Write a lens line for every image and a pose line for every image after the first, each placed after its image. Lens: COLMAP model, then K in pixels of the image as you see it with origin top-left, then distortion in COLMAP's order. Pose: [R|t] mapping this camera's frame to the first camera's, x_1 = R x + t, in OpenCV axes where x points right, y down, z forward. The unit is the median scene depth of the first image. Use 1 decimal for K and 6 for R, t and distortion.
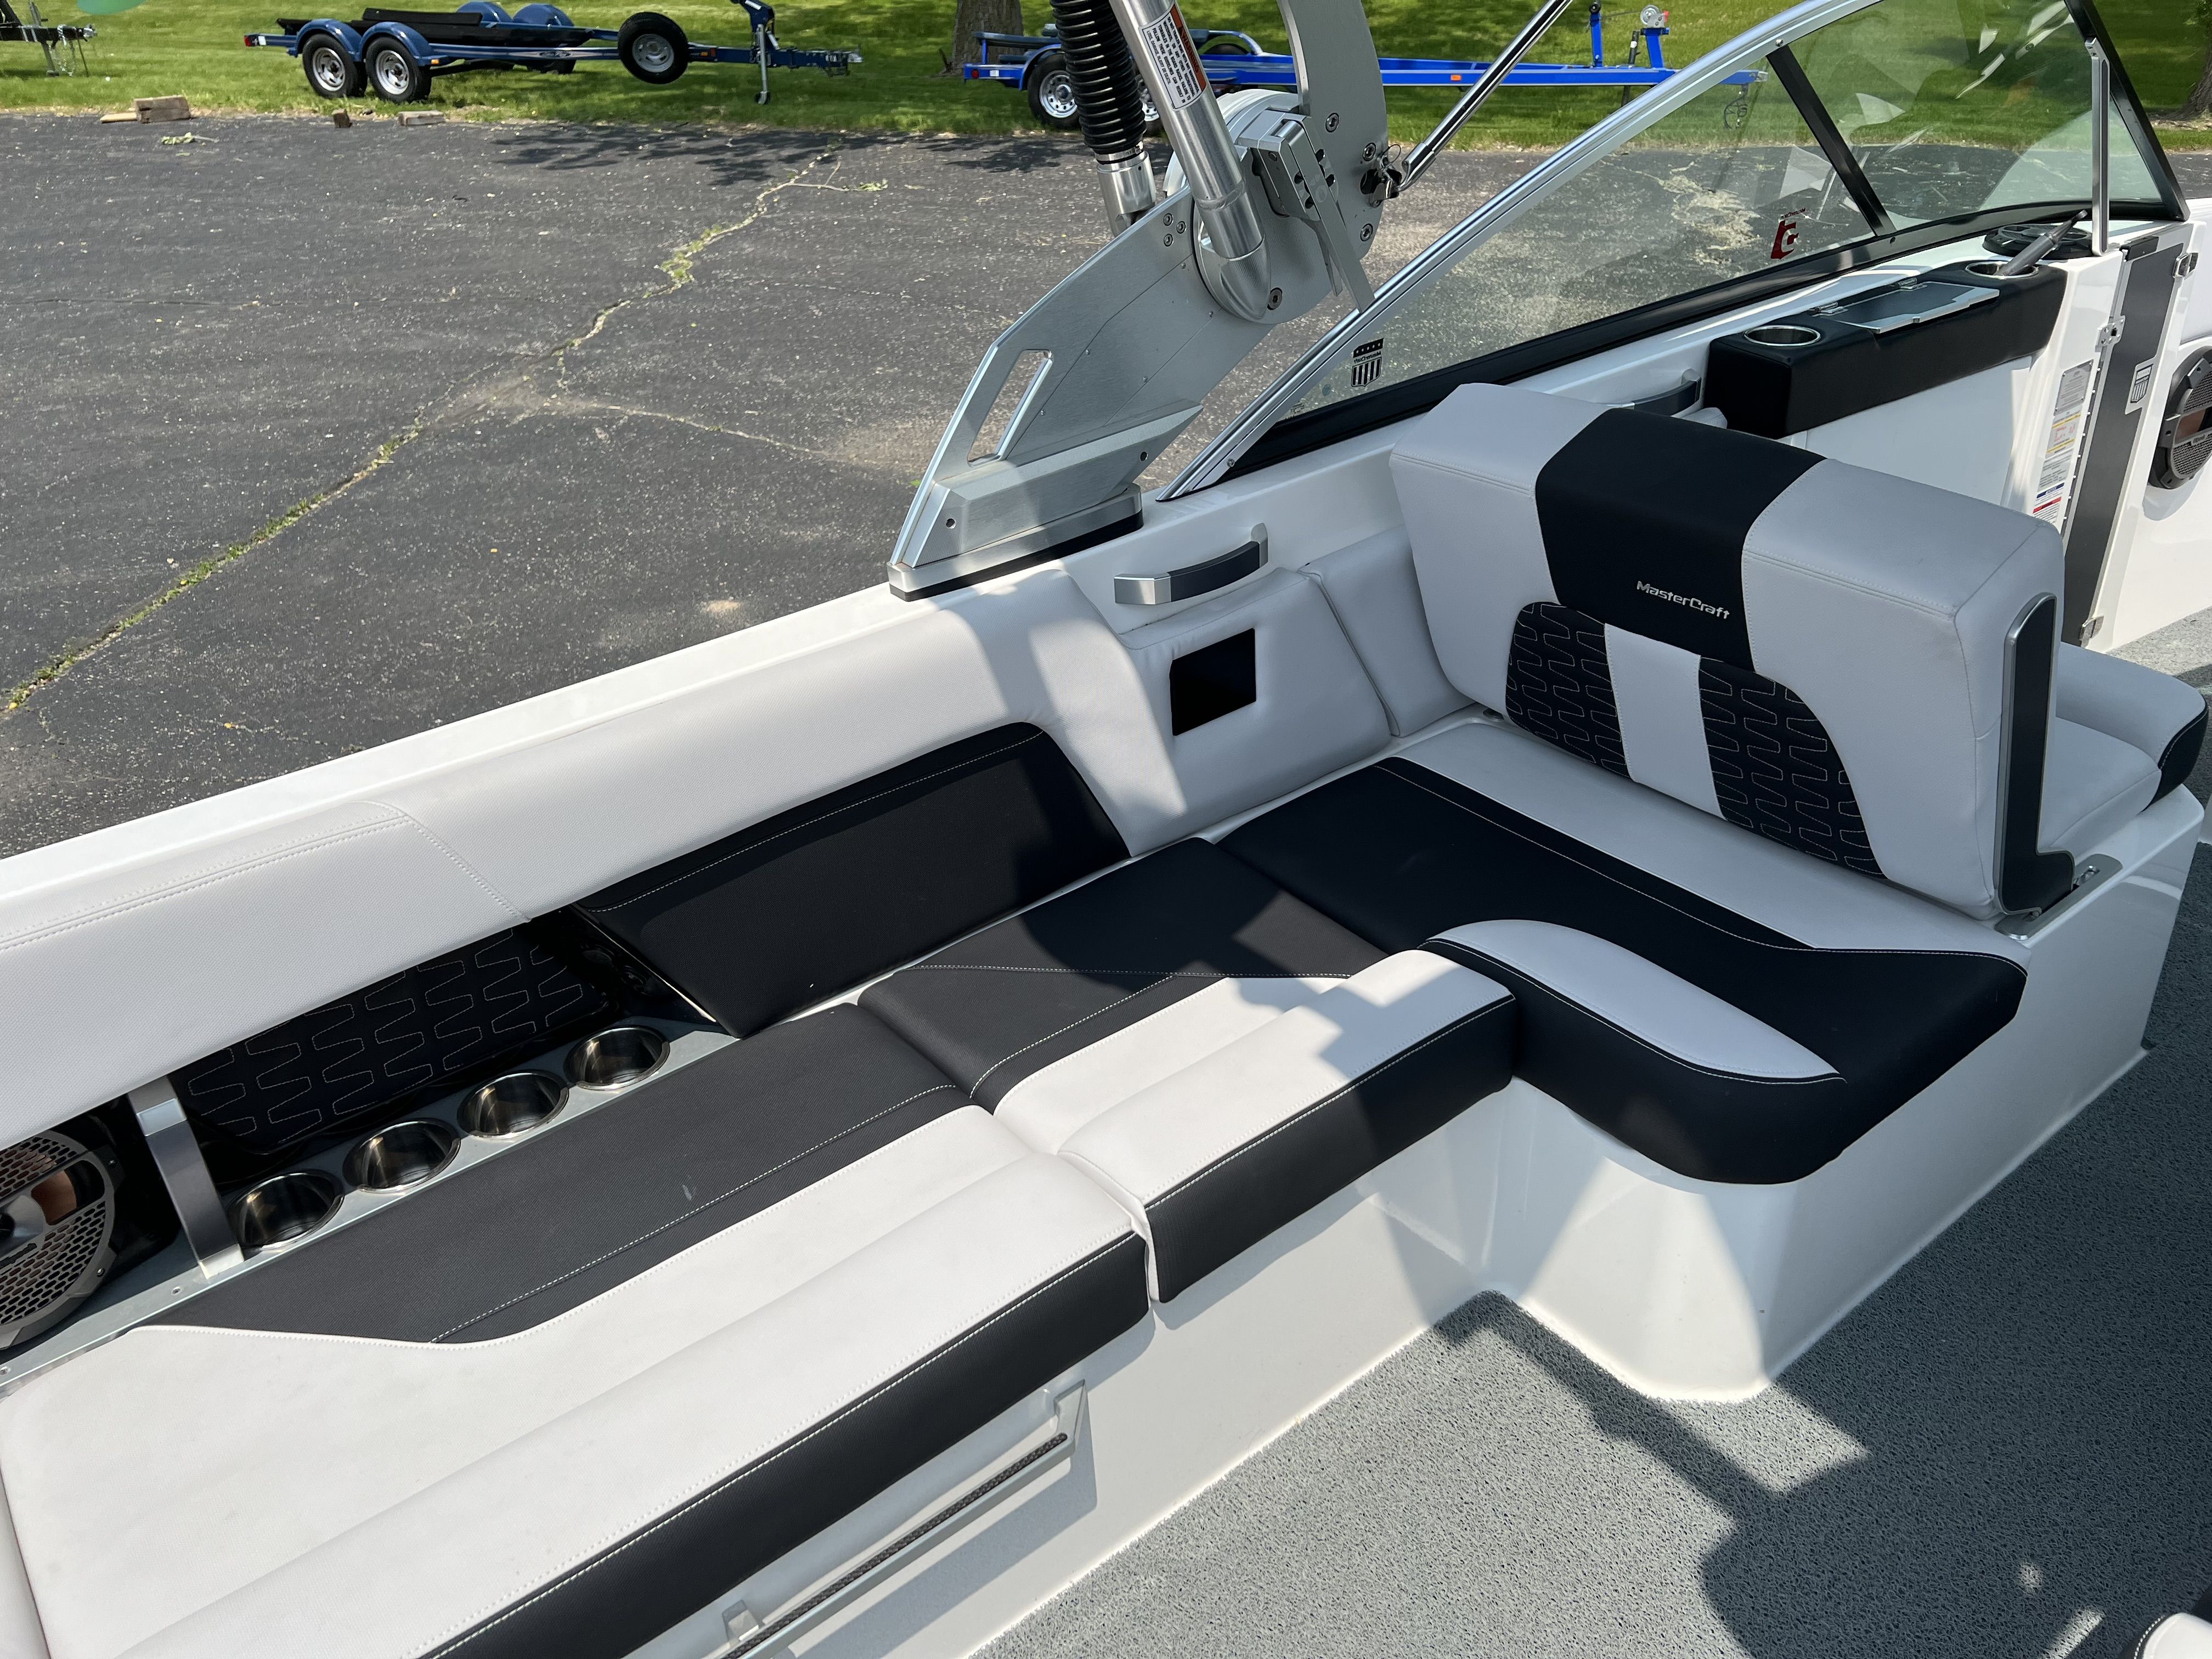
lens RADIAL K [[1651.1, 0, 1105.1], [0, 1651.1, 839.1], [0, 0, 1]] dist [0.044637, -0.041411]
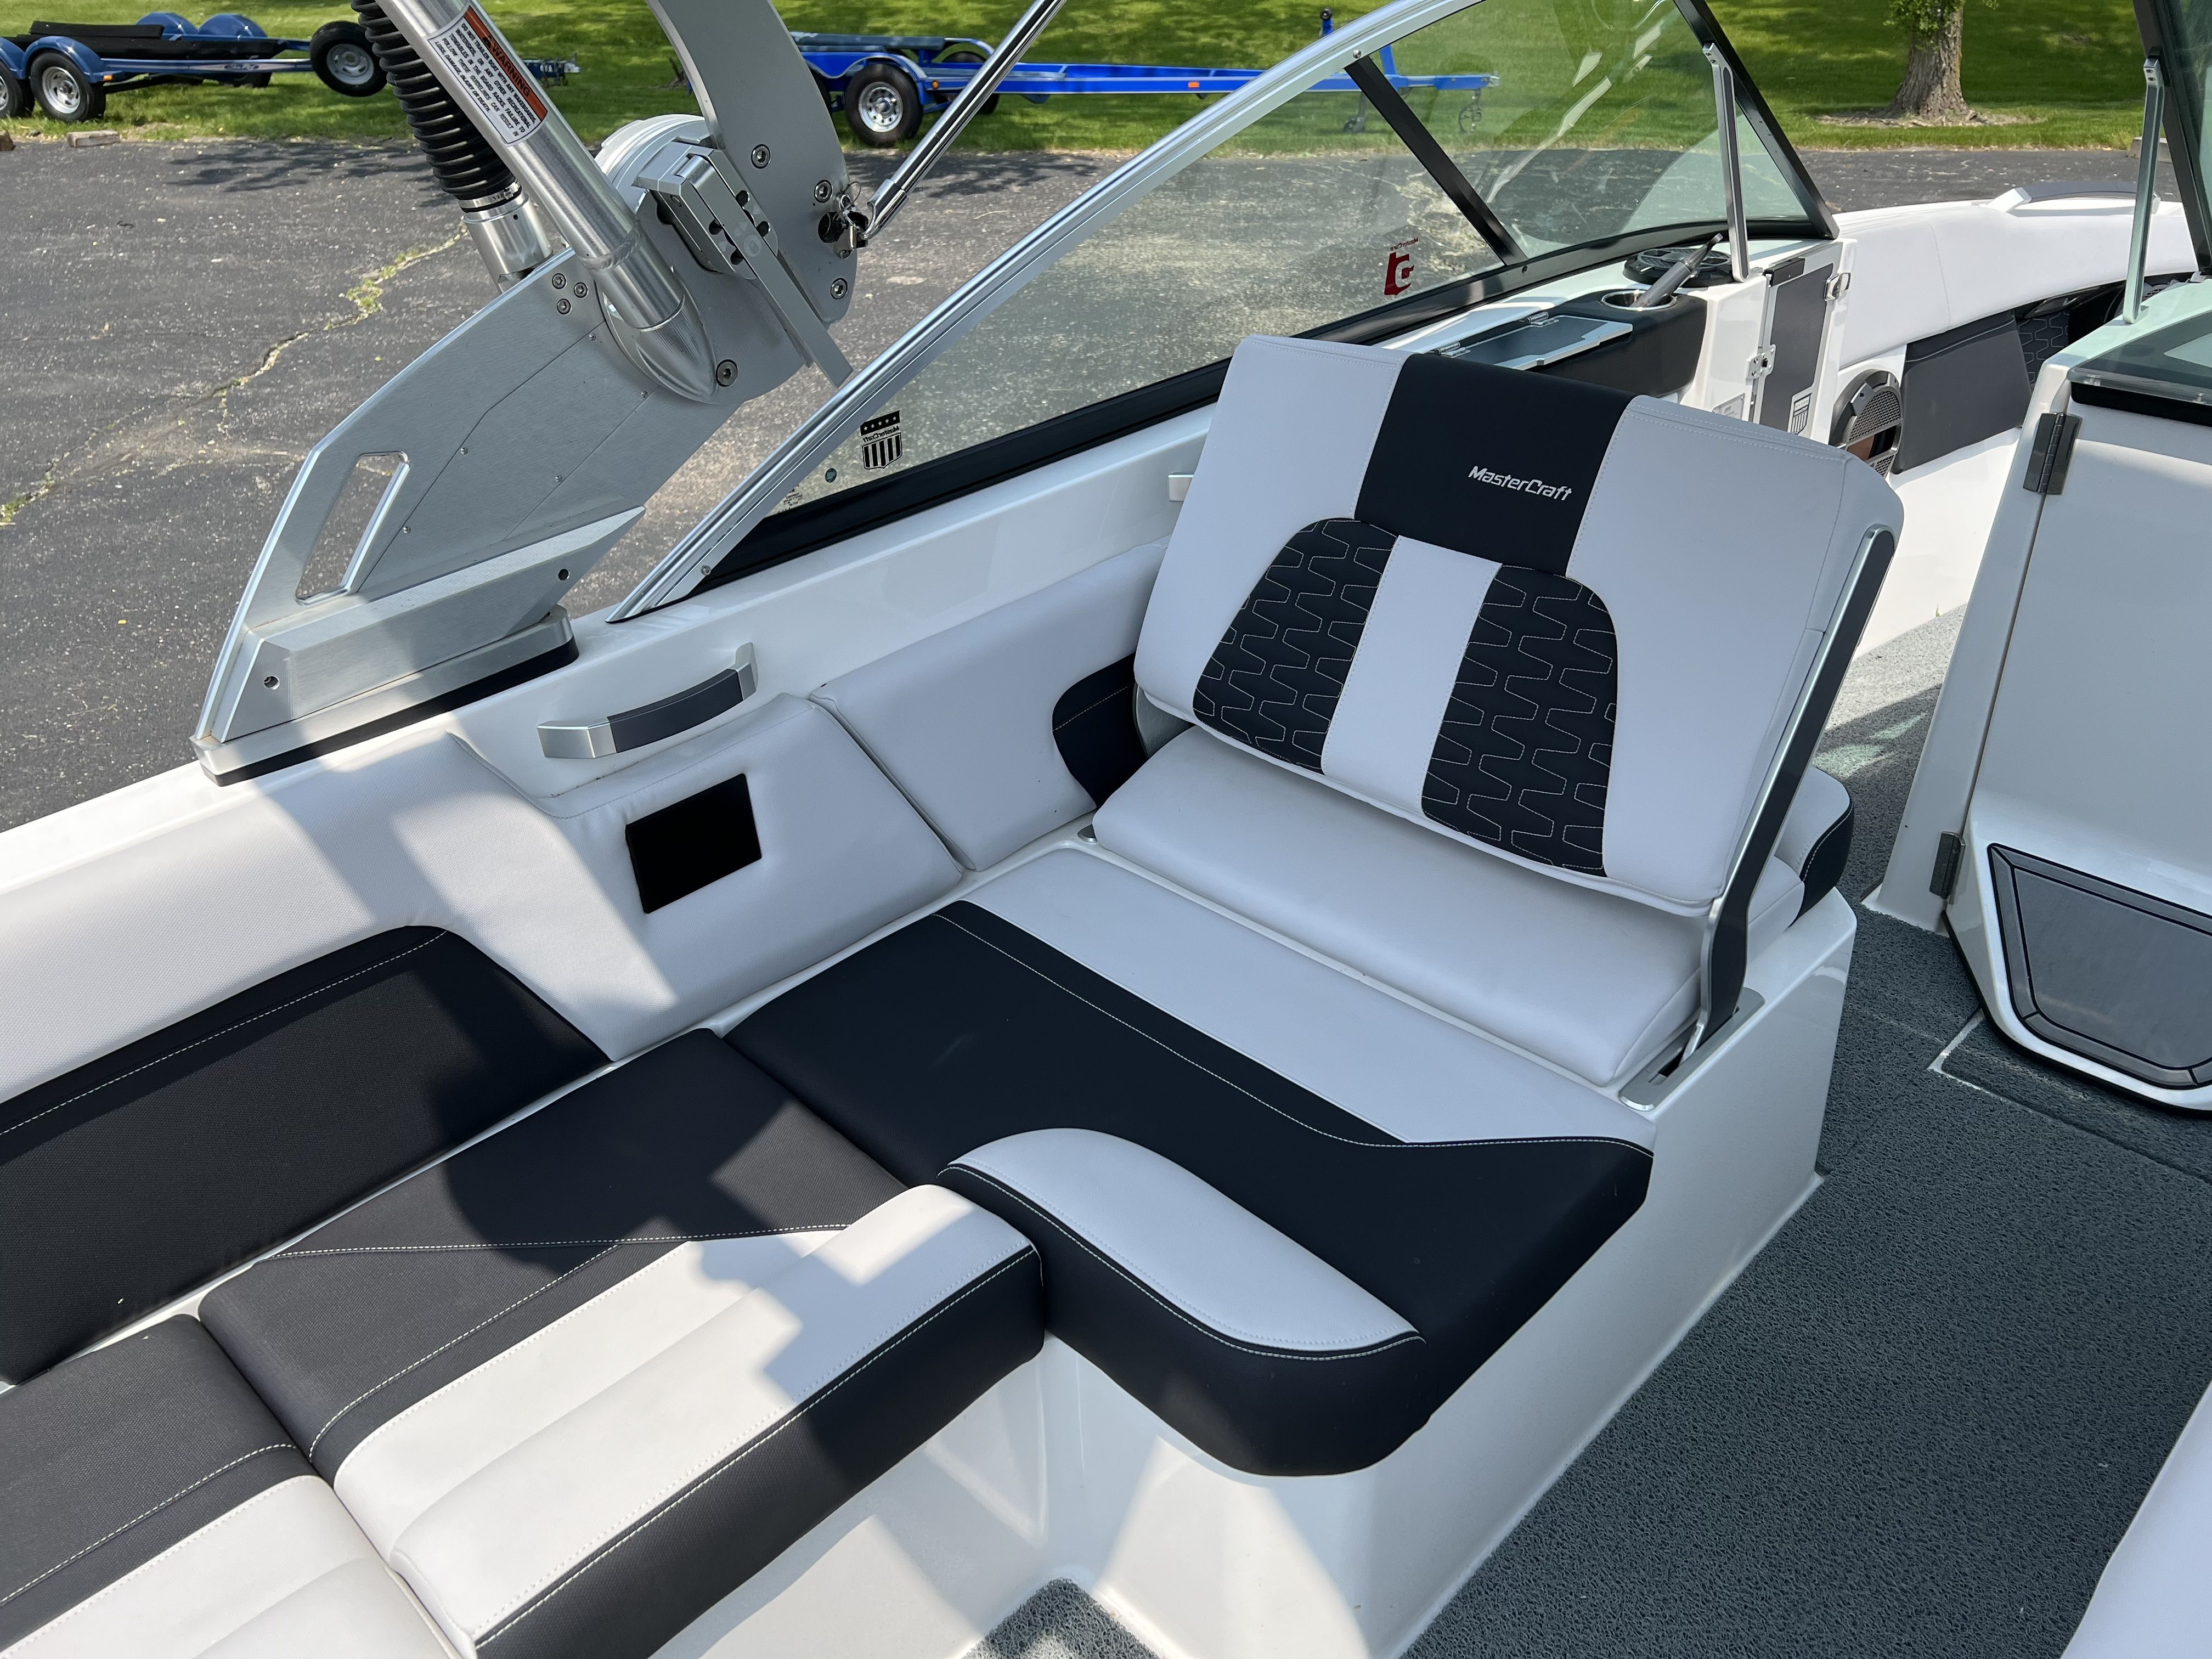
lens RADIAL K [[1663.8, 0, 1095.7], [0, 1663.8, 847.1], [0, 0, 1]] dist [0.050203, -0.052648]
pose [[0.992555, -0.058378, 0.106891, 0.137885], [0.058661, 0.998278, 0.000490, -0.065799], [-0.106736, 0.005784, 0.994271, 0.133564]]
